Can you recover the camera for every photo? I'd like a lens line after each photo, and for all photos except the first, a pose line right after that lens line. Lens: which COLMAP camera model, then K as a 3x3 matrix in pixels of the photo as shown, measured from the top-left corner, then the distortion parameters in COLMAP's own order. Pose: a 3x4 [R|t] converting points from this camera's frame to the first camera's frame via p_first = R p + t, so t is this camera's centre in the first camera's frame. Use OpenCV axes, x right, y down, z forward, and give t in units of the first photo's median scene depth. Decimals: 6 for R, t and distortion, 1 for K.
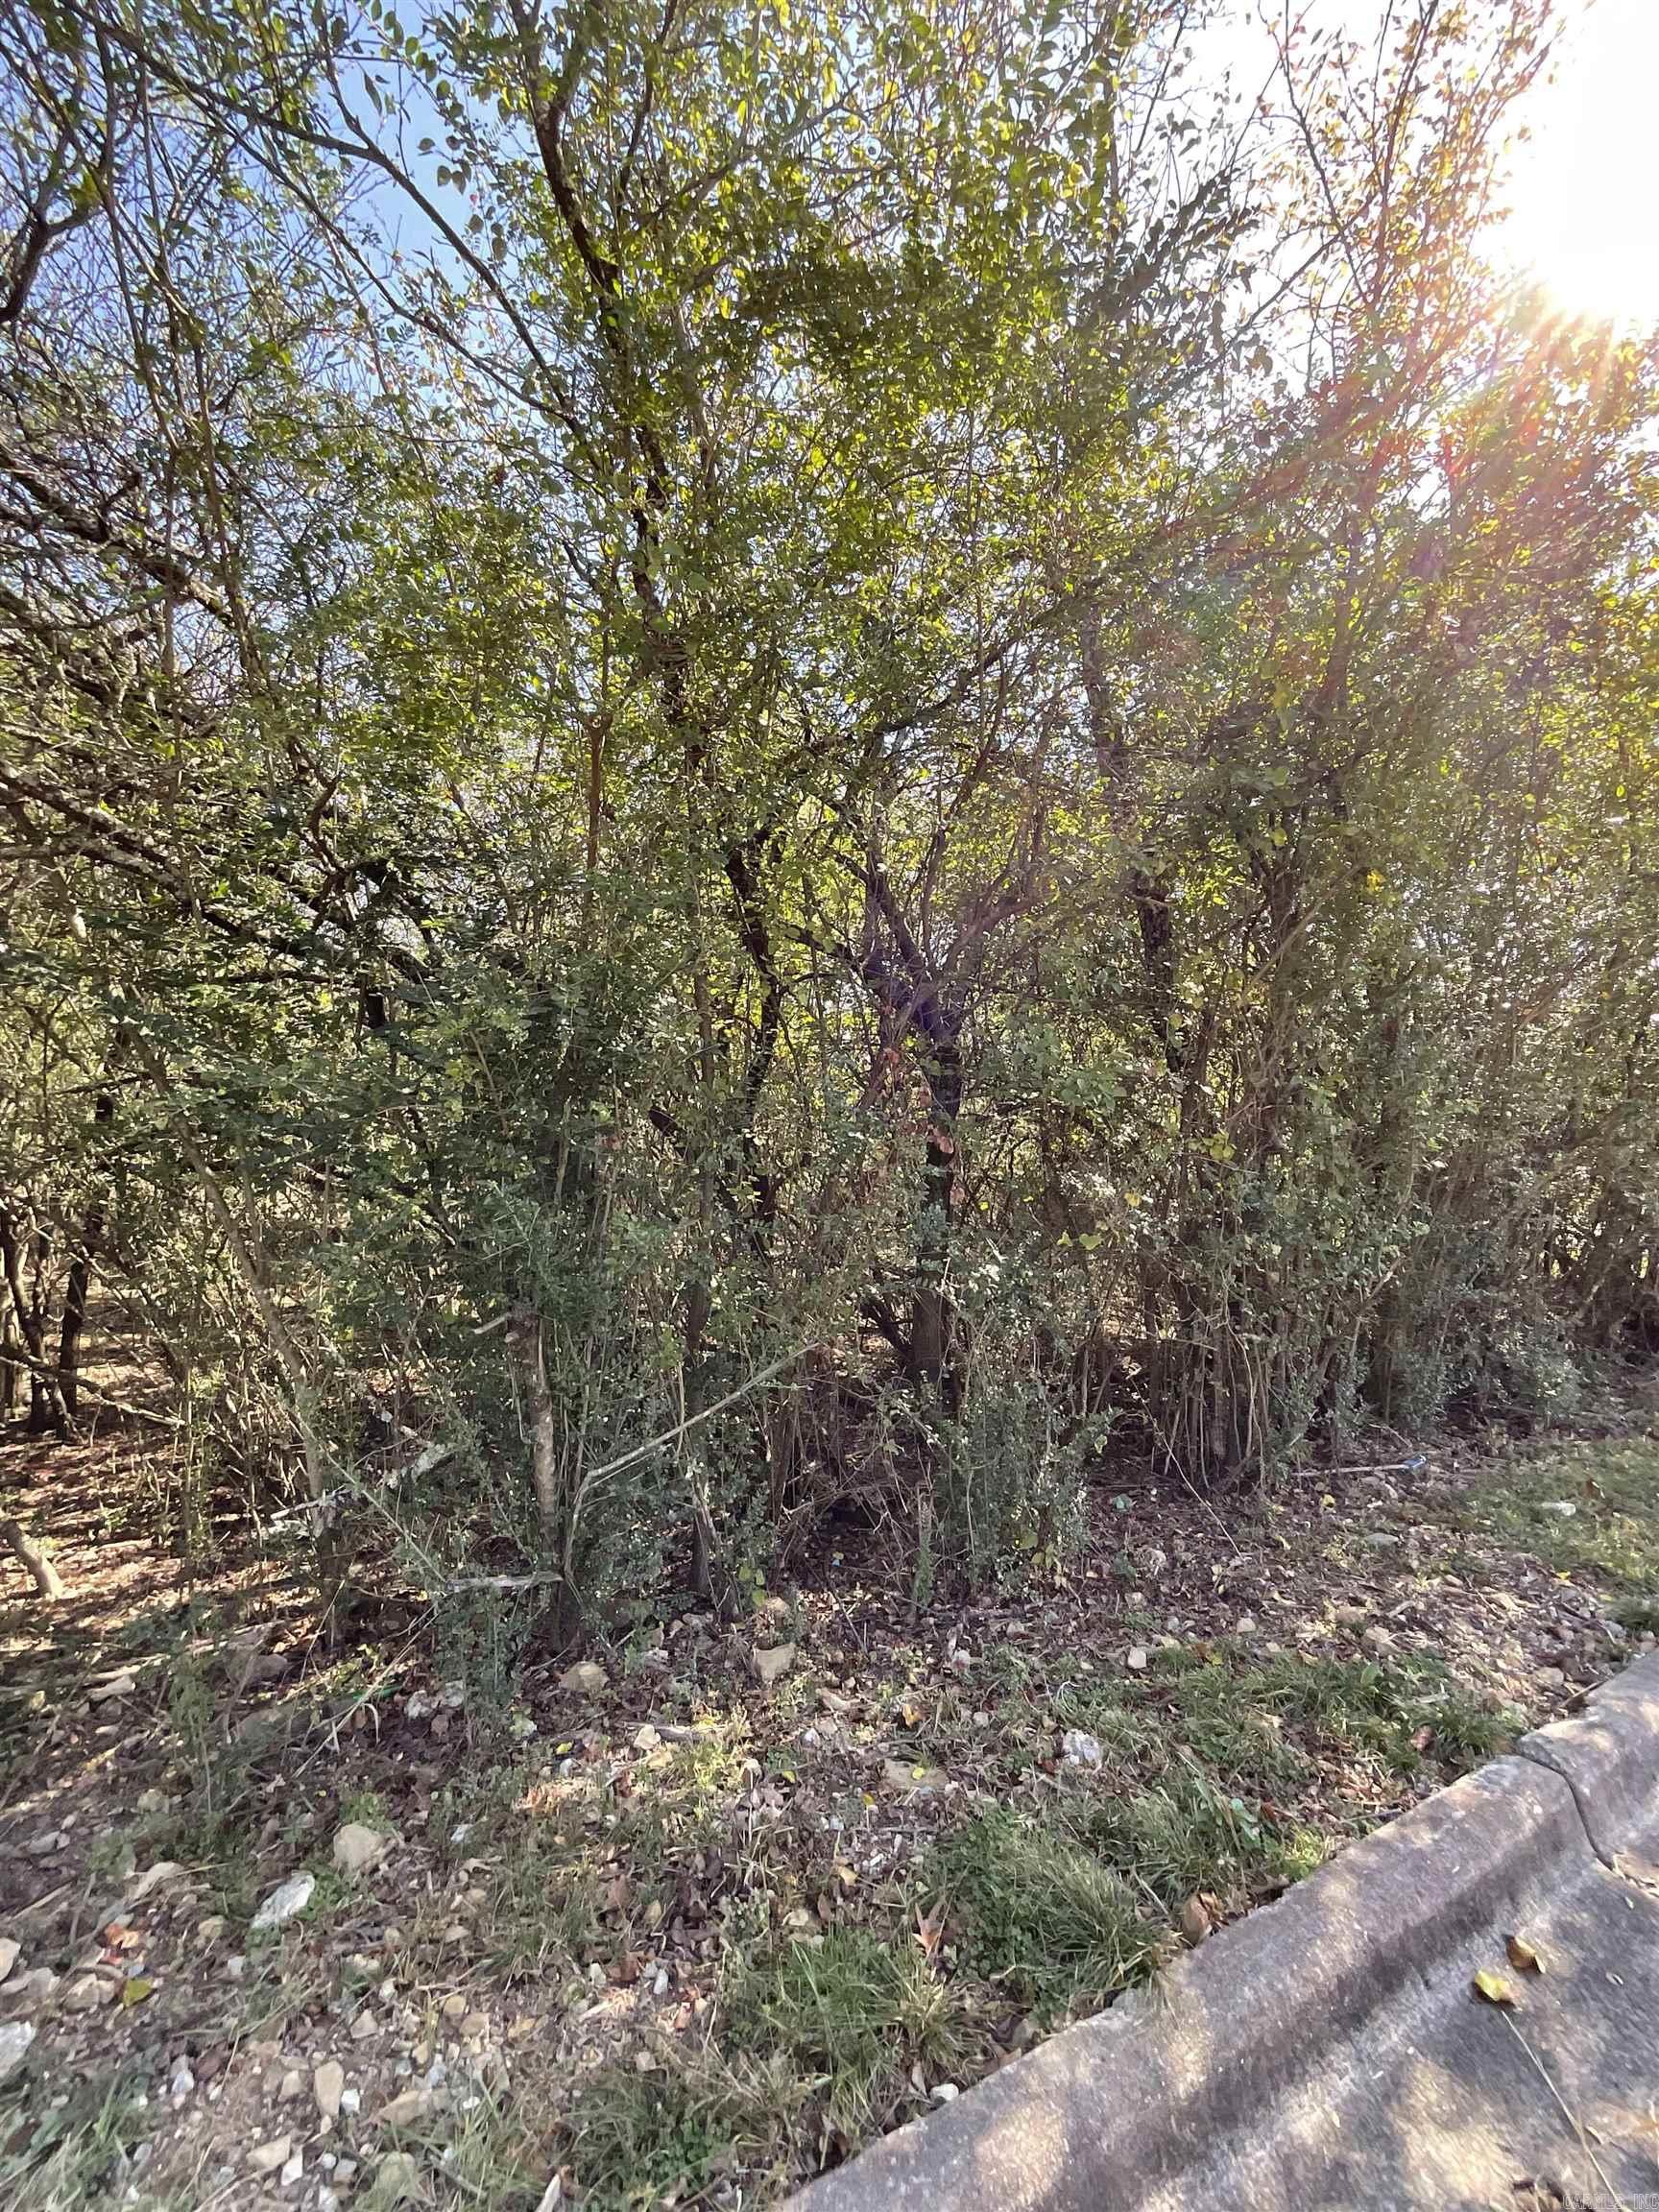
lens RADIAL K [[887.9, 0, 832.5], [0, 887.9, 1113.2], [0, 0, 1]] dist [-0.002817, -0.000313]
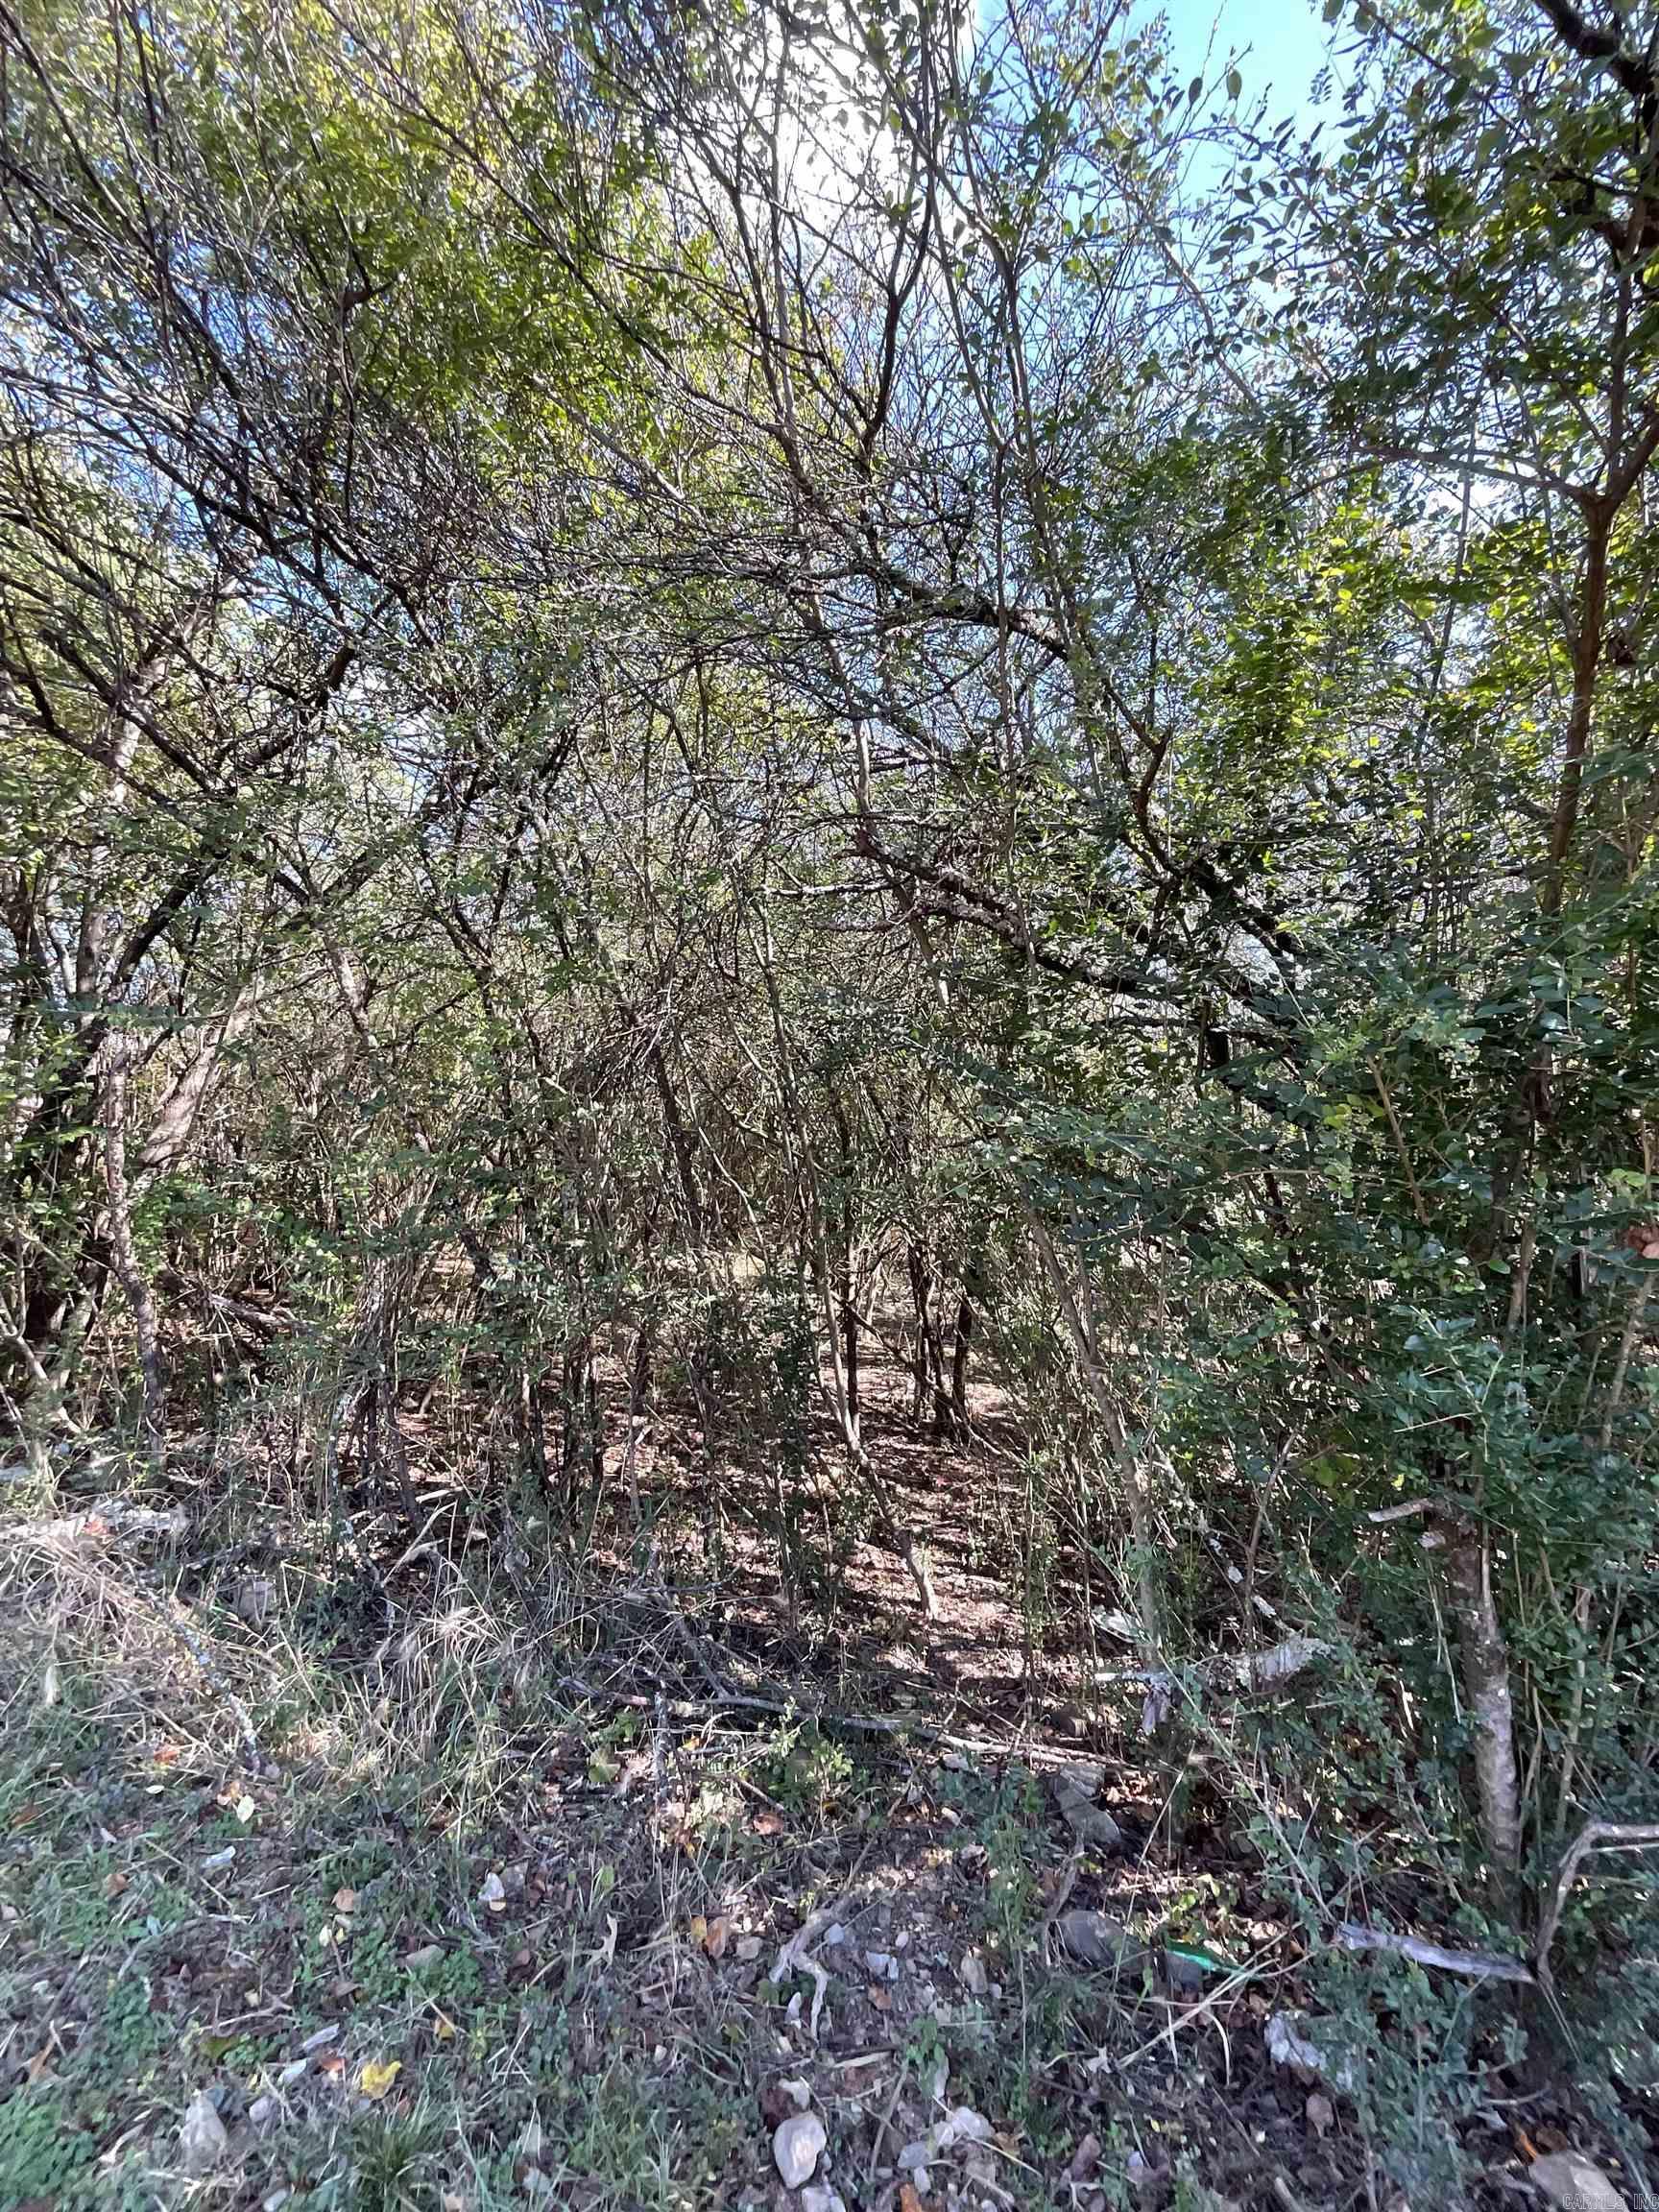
lens RADIAL K [[887.9, 0, 832.1], [0, 887.9, 1119.2], [0, 0, 1]] dist [-0.002817, -0.000313]
pose [[0.637934, -0.028977, -0.769546, -0.120586], [-0.014085, 0.998686, -0.049281, -0.007195], [0.769963, 0.042277, 0.636687, 0.220925]]
